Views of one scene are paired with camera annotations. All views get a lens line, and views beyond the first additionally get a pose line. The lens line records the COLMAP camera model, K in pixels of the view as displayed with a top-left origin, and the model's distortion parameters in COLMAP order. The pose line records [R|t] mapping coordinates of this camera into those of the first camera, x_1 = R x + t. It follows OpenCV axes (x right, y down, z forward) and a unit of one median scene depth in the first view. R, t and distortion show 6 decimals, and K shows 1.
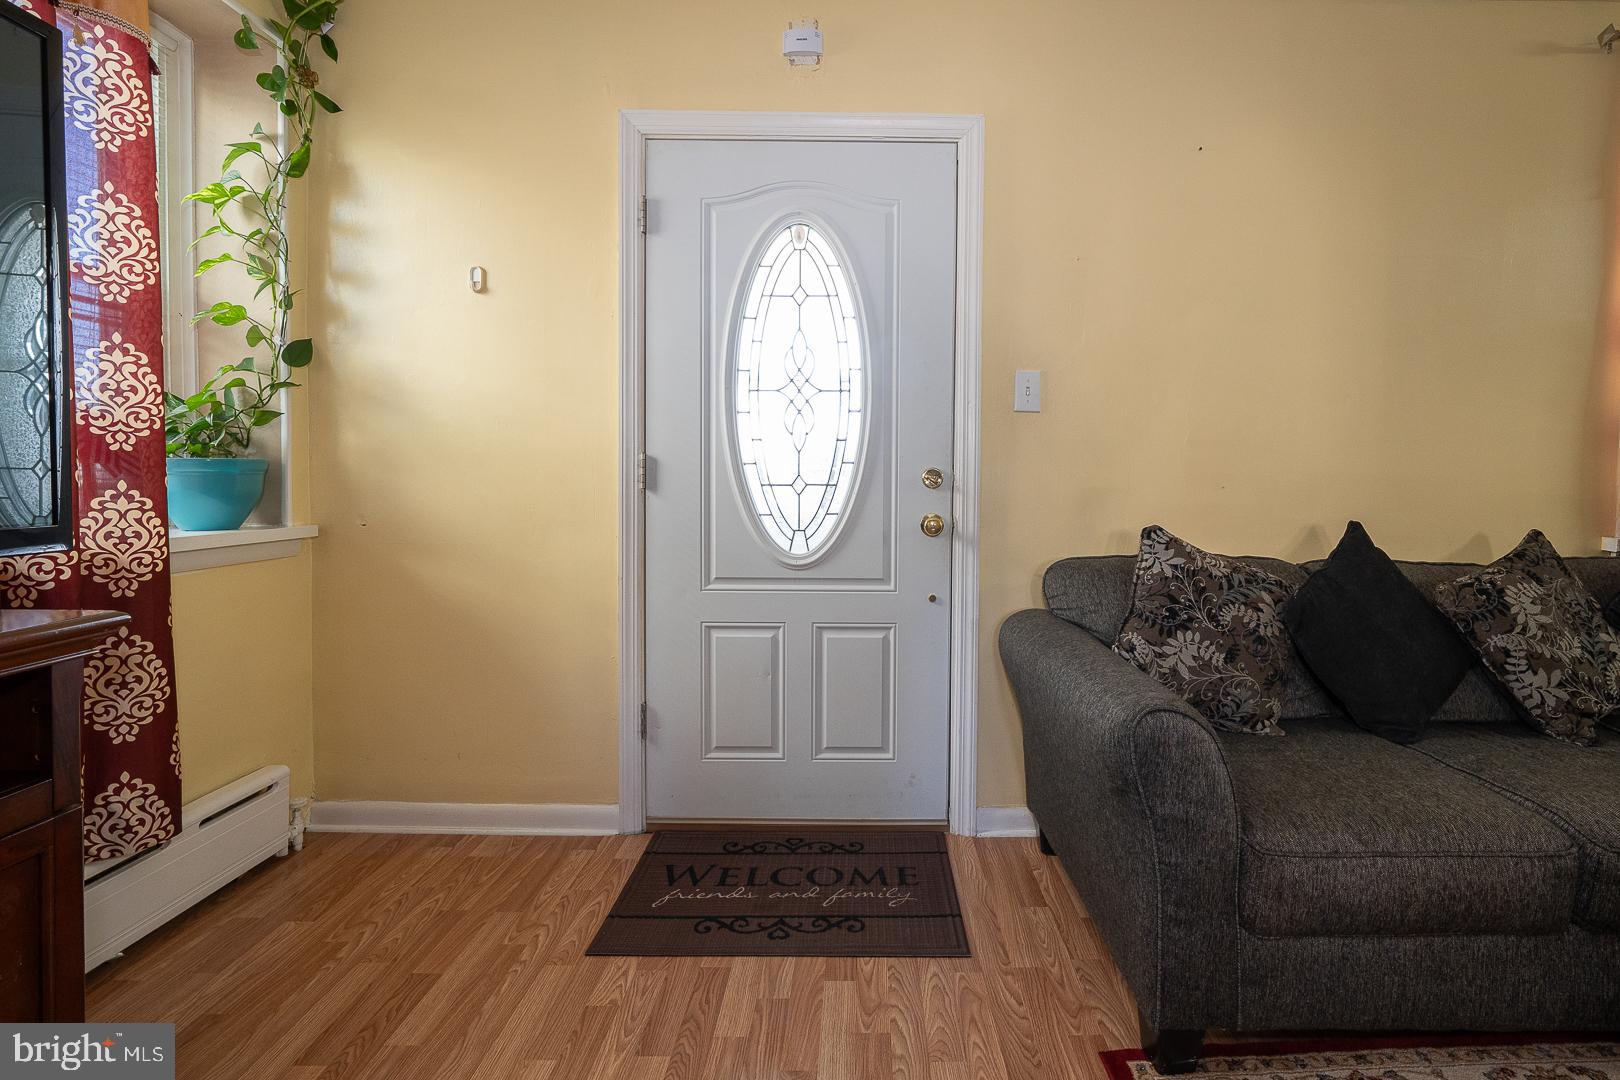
lens RADIAL K [[727.4, 0, 870.9], [0, 727.4, 497.8], [0, 0, 1]] dist [-0.013460, 0.001563]
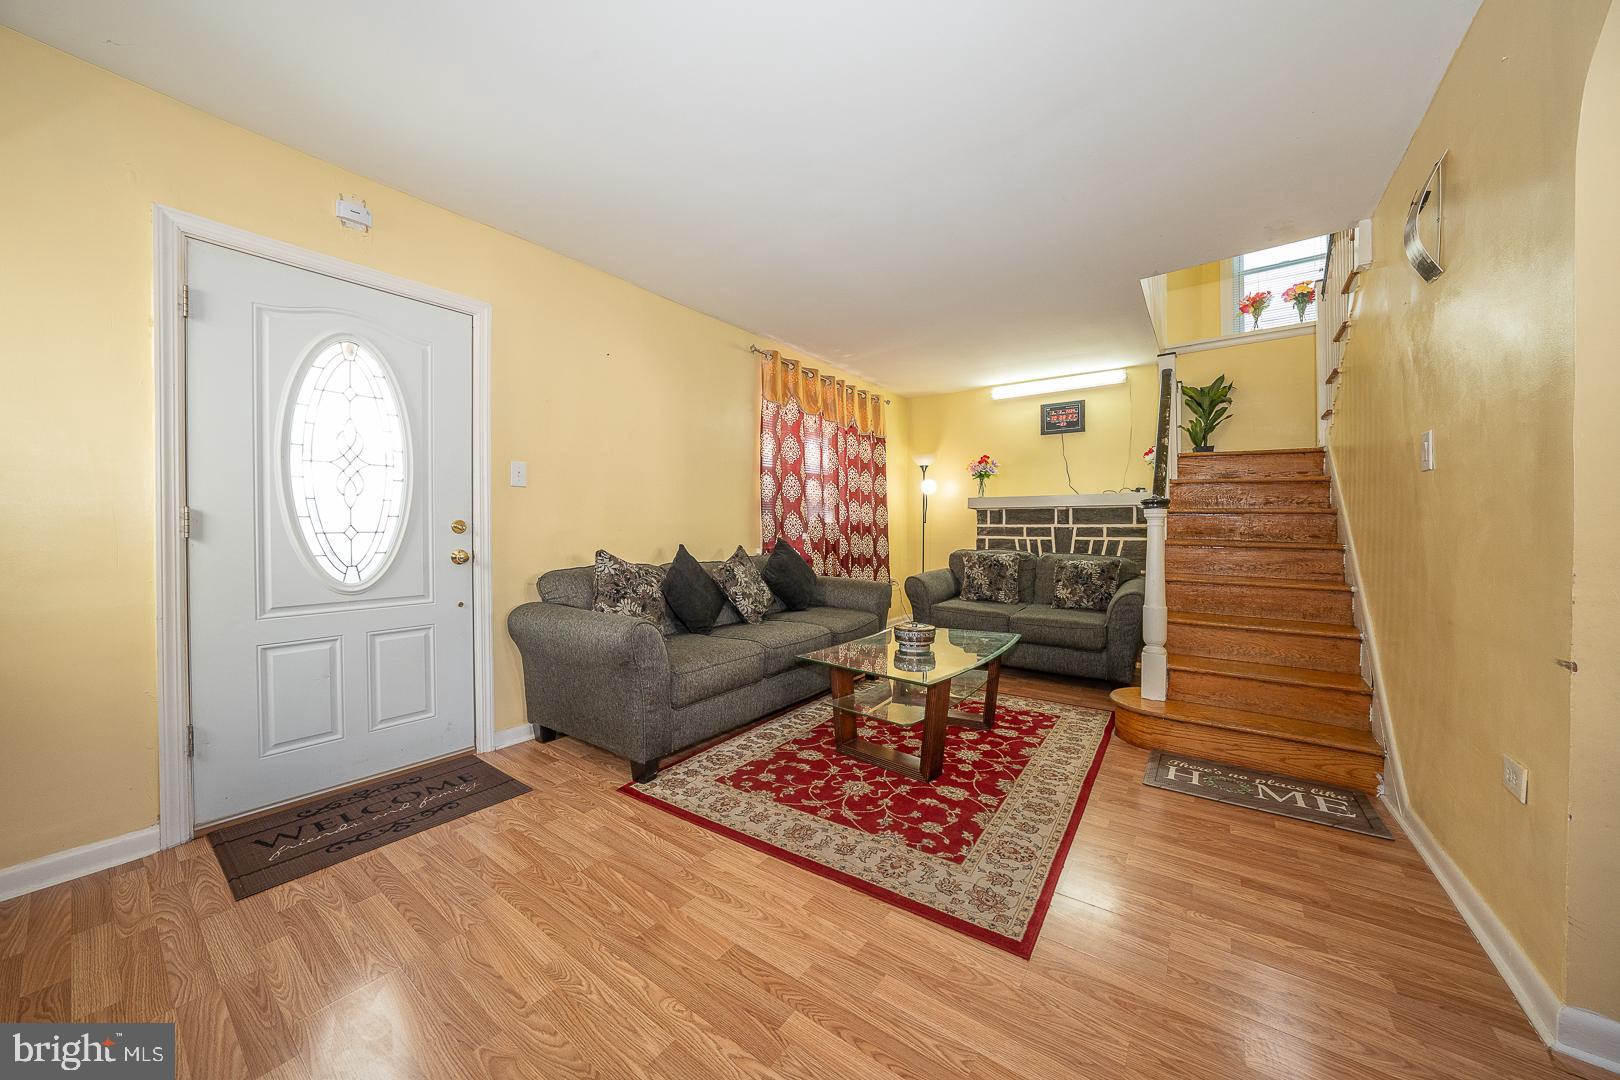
lens RADIAL K [[559.2, 0, 811.4], [0, 559.2, 532.9], [0, 0, 1]] dist [-0.018864, 0.001903]
pose [[0.600121, -0.017506, 0.799718, -0.446491], [0.031643, 0.999498, -0.001866, 0.013315], [-0.799283, 0.026425, 0.600373, -0.334787]]
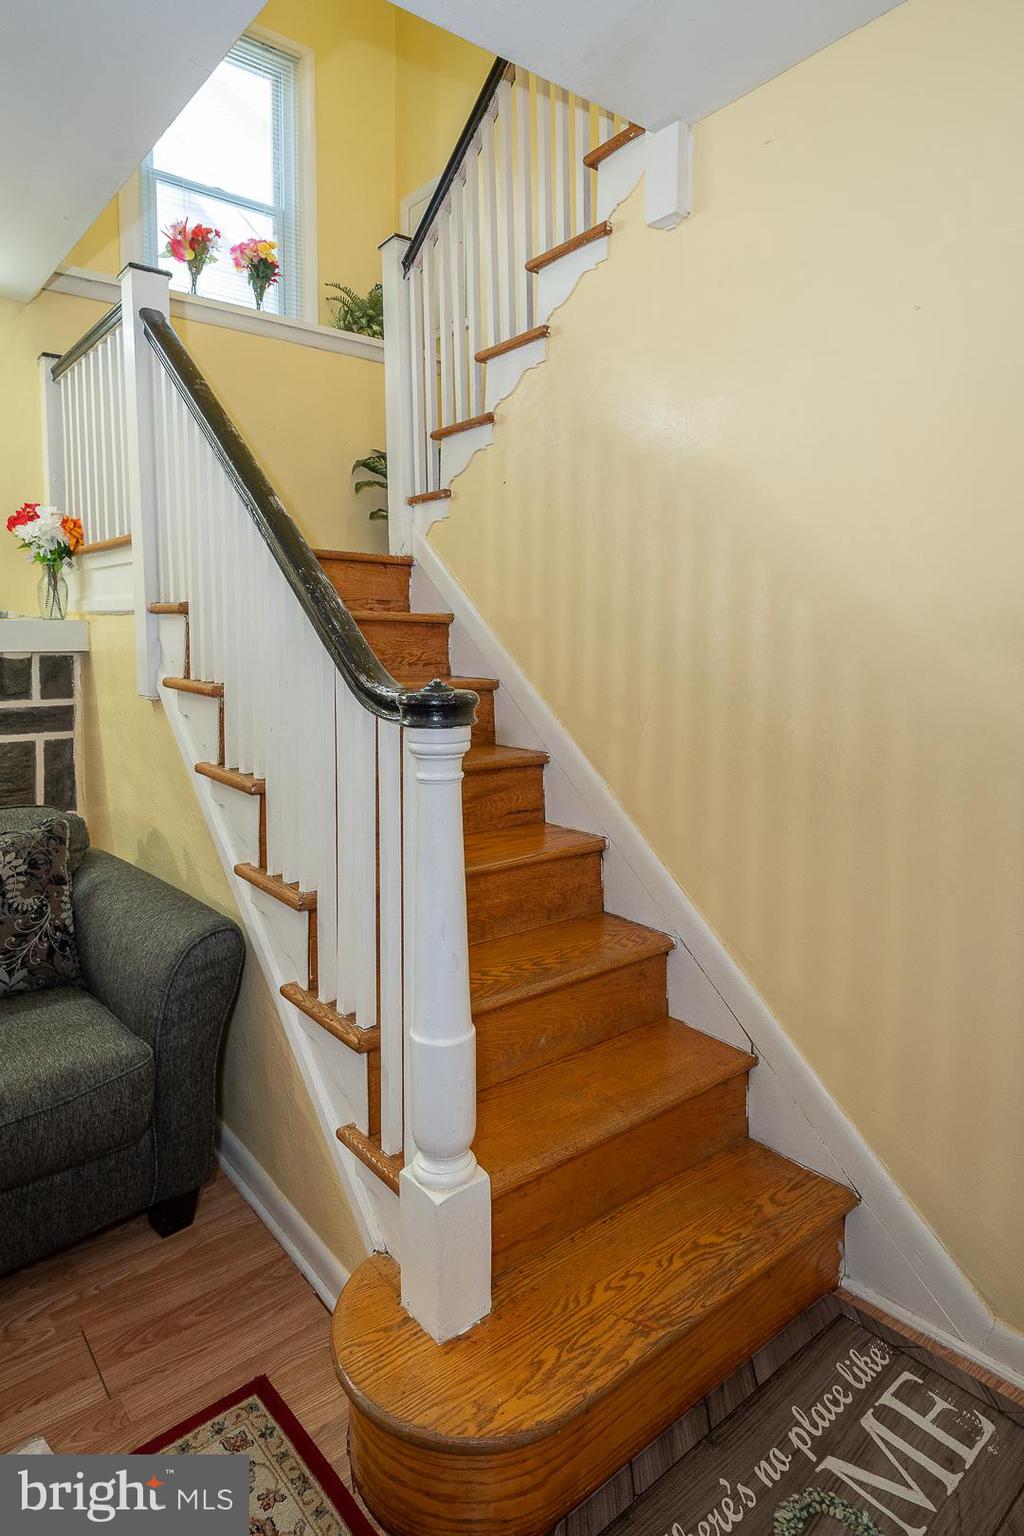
lens RADIAL K [[874.8, 0, 496.3], [0, 874.8, 675.6], [0, 0, 1]] dist [0.002229, 0.002640]
pose [[-0.612428, -0.043193, 0.789345, 0.669217], [0.023821, 0.997044, 0.073041, -0.114574], [-0.790167, 0.063535, -0.609590, 0.217188]]
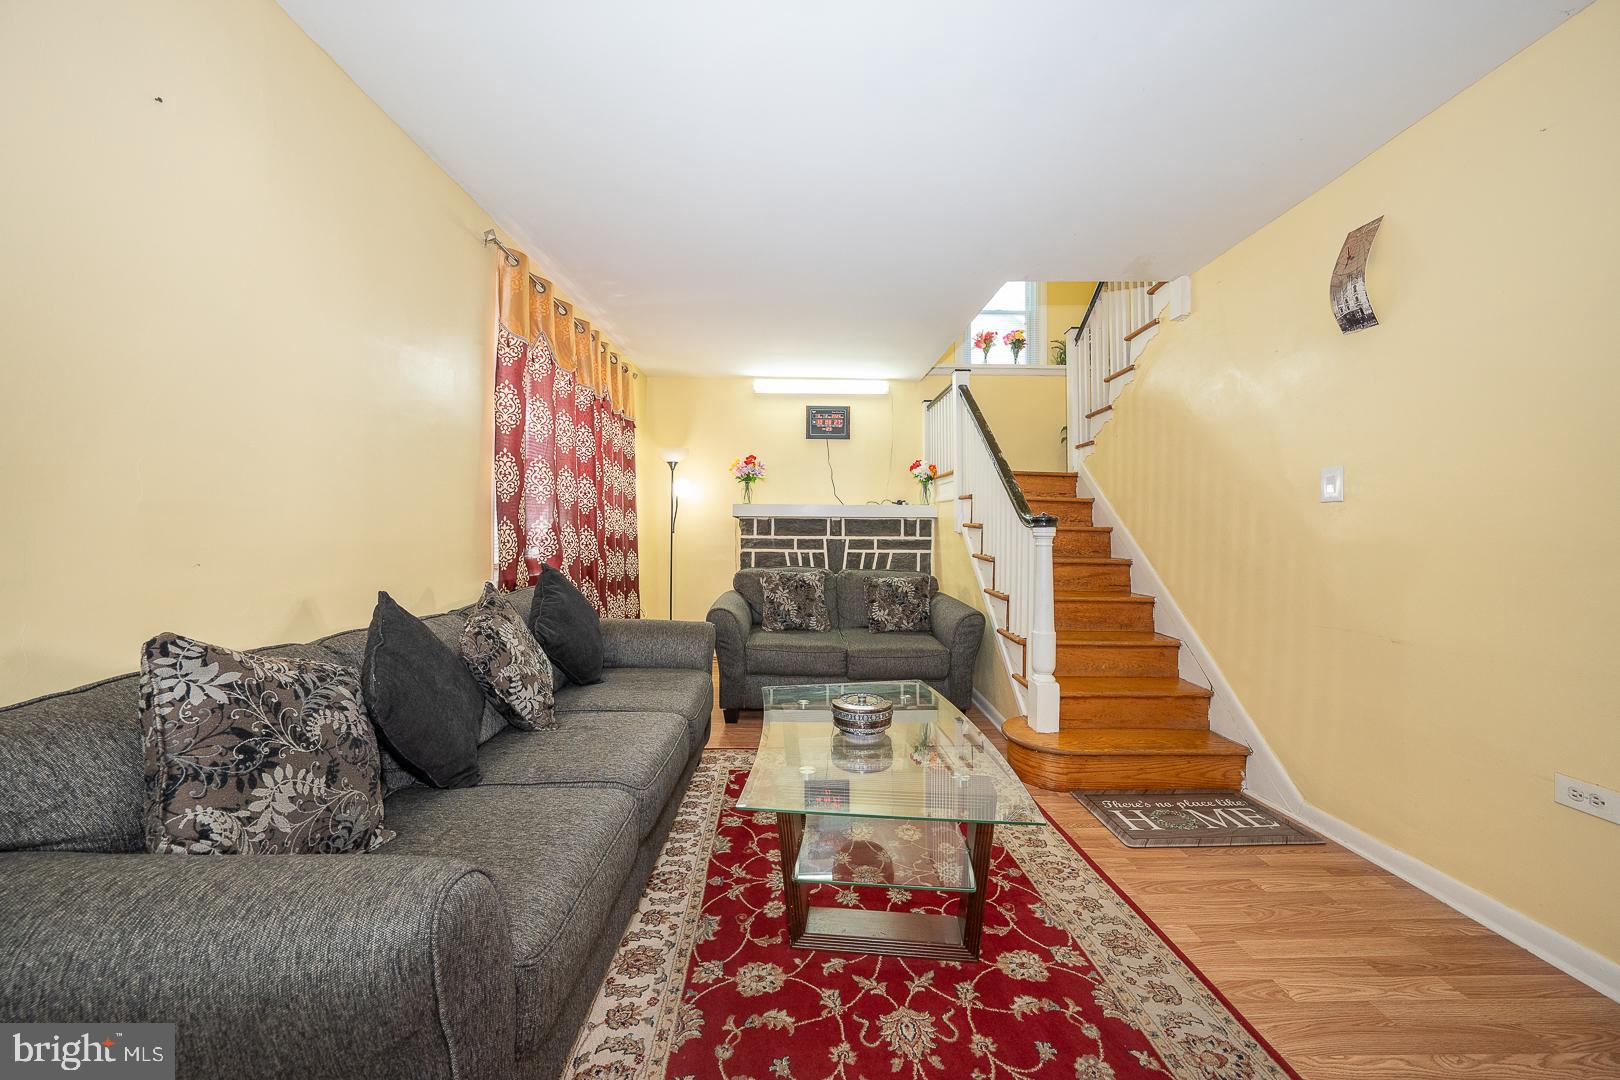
lens RADIAL K [[559.2, 0, 813.7], [0, 559.2, 534.2], [0, 0, 1]] dist [-0.018864, 0.001903]
pose [[-0.001872, -0.015167, 0.999883, -0.105135], [0.027215, 0.999514, 0.015212, -0.042544], [-0.999628, 0.027241, -0.001459, 0.386178]]
